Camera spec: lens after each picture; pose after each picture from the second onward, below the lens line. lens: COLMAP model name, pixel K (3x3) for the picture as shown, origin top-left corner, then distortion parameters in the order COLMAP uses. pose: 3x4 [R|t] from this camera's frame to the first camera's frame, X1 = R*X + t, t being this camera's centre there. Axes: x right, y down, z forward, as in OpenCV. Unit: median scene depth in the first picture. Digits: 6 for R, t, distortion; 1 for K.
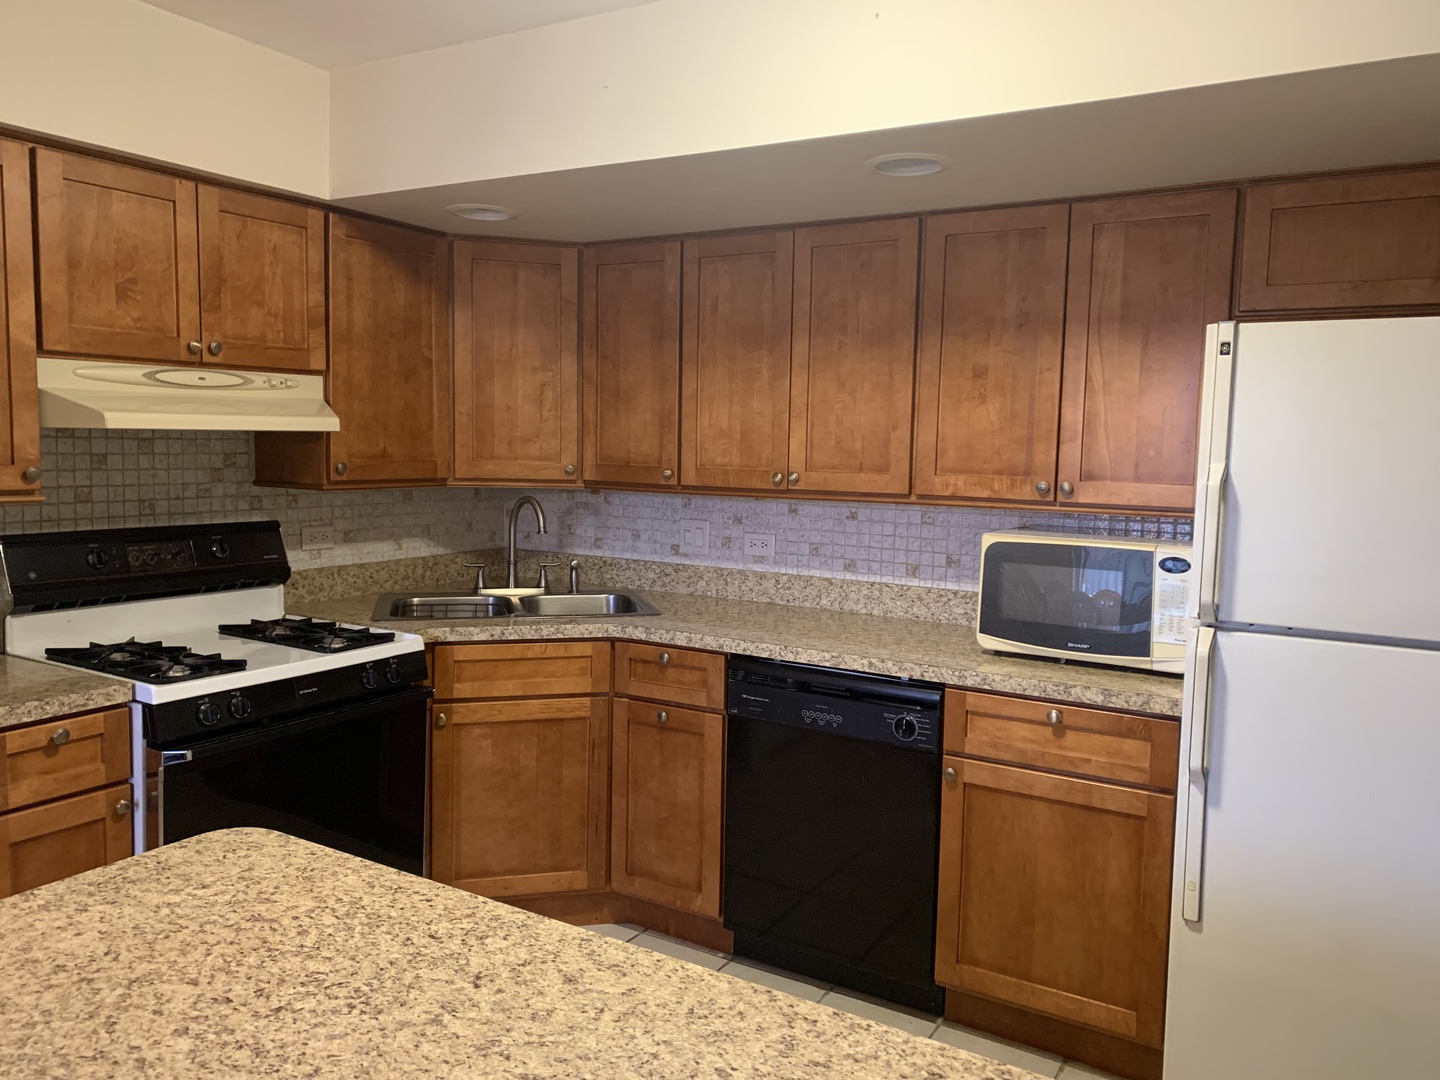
lens RADIAL K [[1101.0, 0, 727.3], [0, 1101.0, 530.6], [0, 0, 1]] dist [0.120295, -0.191858]
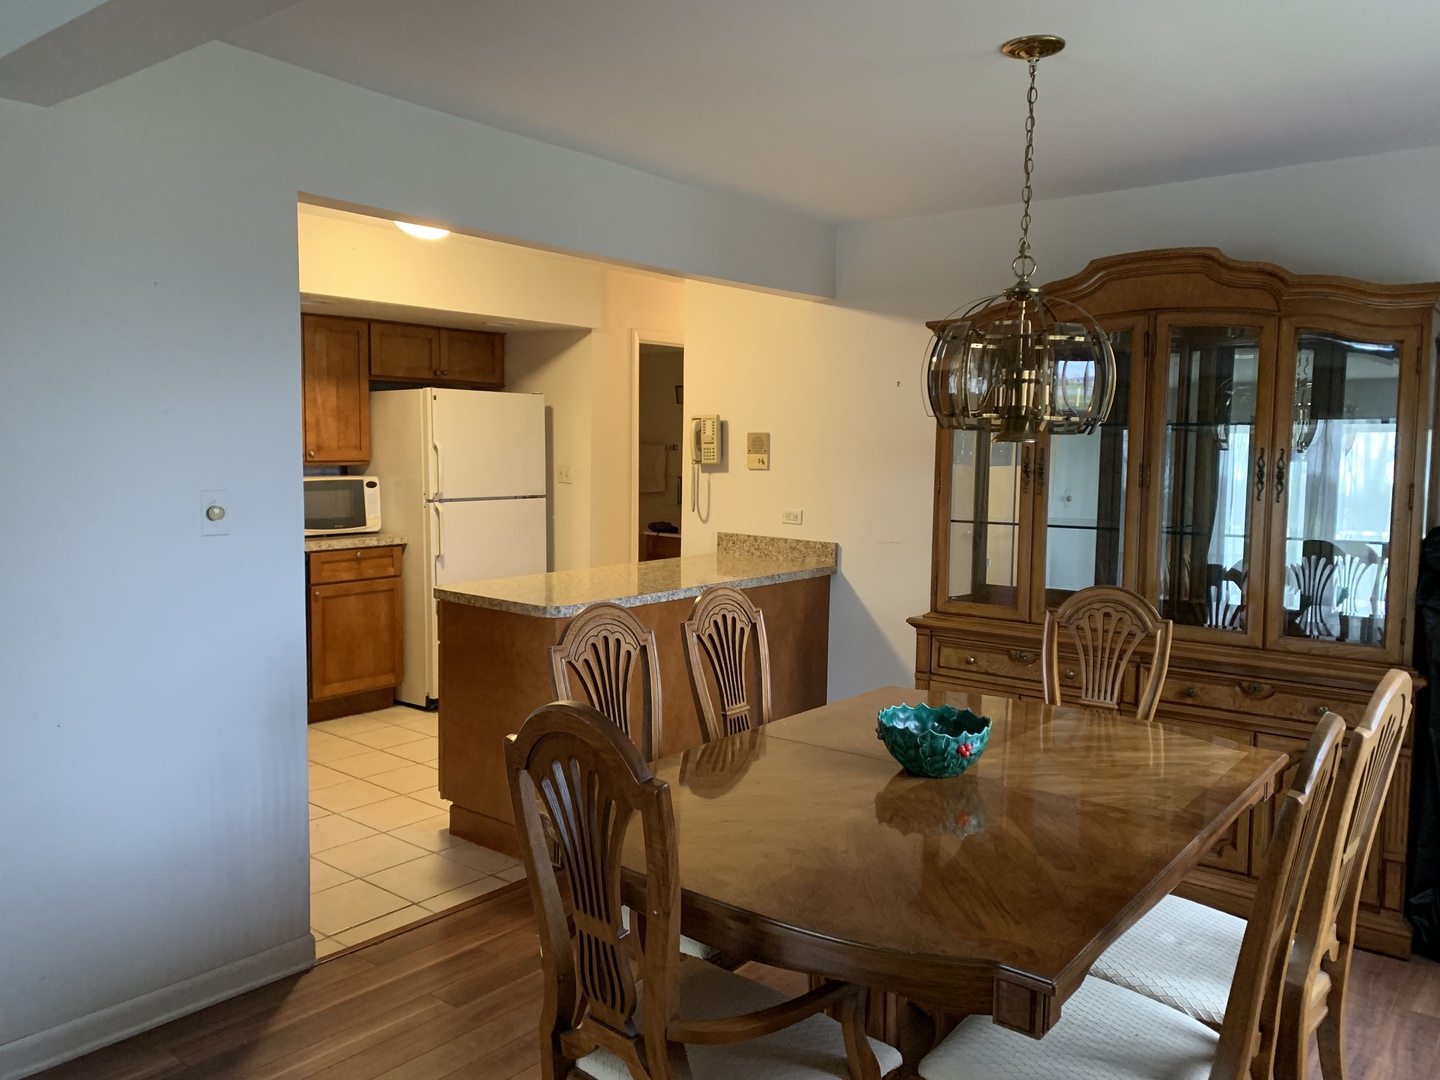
lens RADIAL K [[1101.0, 0, 727.3], [0, 1101.0, 530.6], [0, 0, 1]] dist [0.120295, -0.191858]
pose [[0.128191, -0.097685, 0.986927, -1.676206], [0.072418, 0.993403, 0.088920, -0.024385], [-0.989102, 0.060072, 0.134419, -0.028561]]
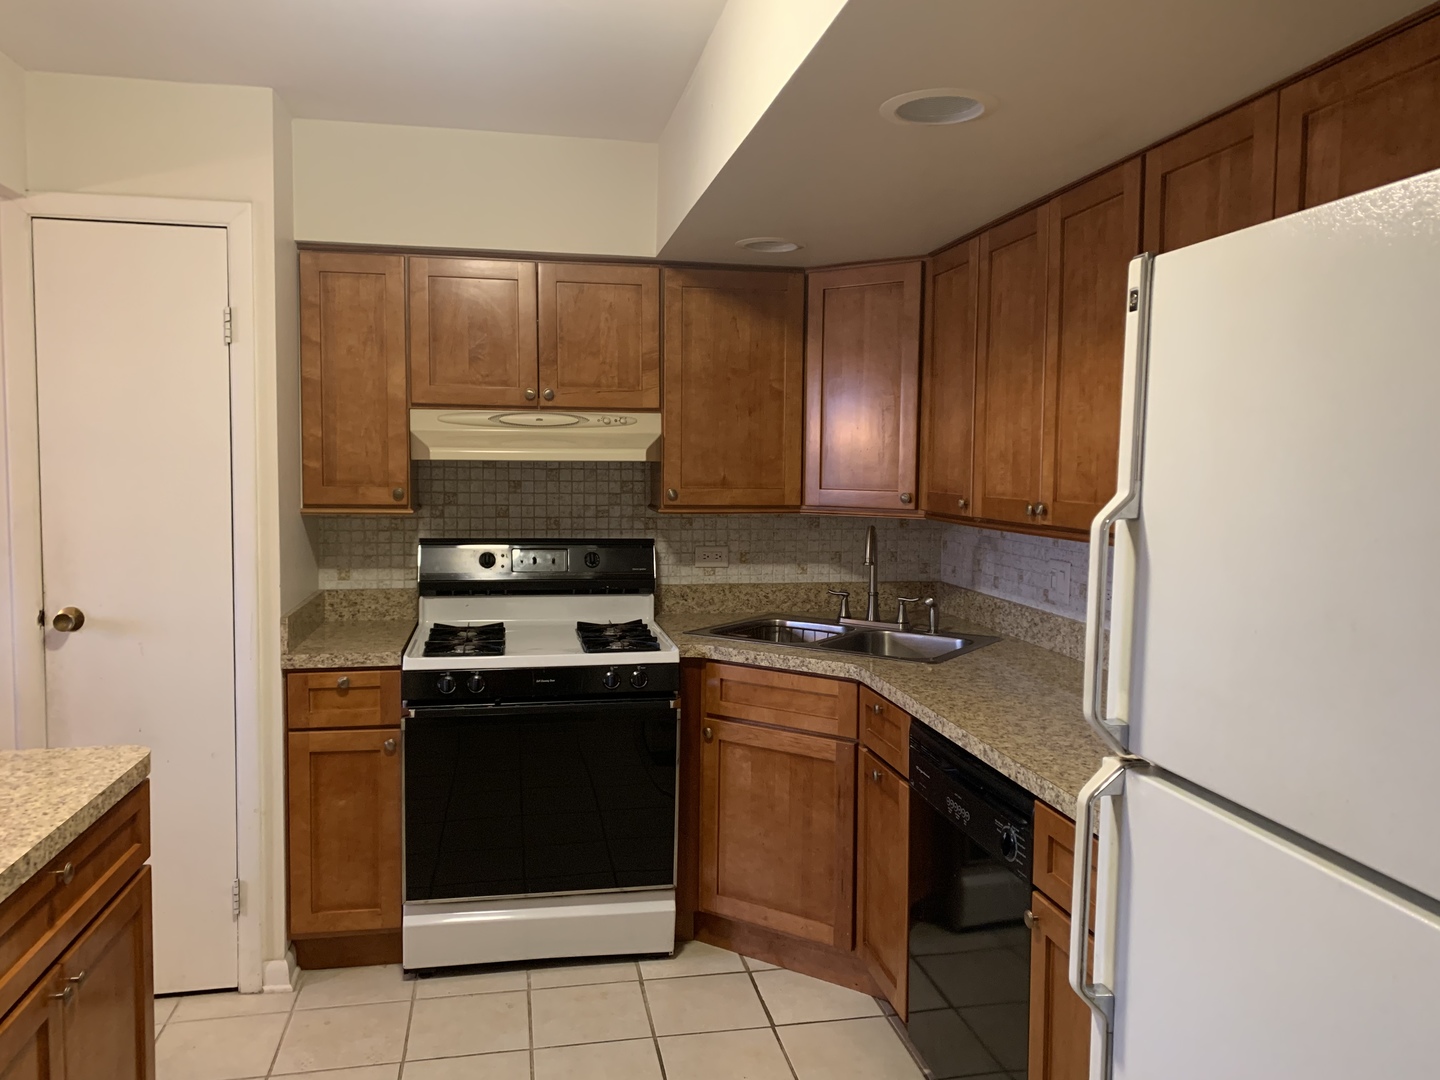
lens RADIAL K [[1101.0, 0, 727.3], [0, 1101.0, 530.6], [0, 0, 1]] dist [0.120295, -0.191858]
pose [[0.660186, 0.033857, -0.750338, 0.519630], [-0.058759, 0.998250, -0.006656, -0.014810], [0.748800, 0.048483, 0.661020, 0.307909]]
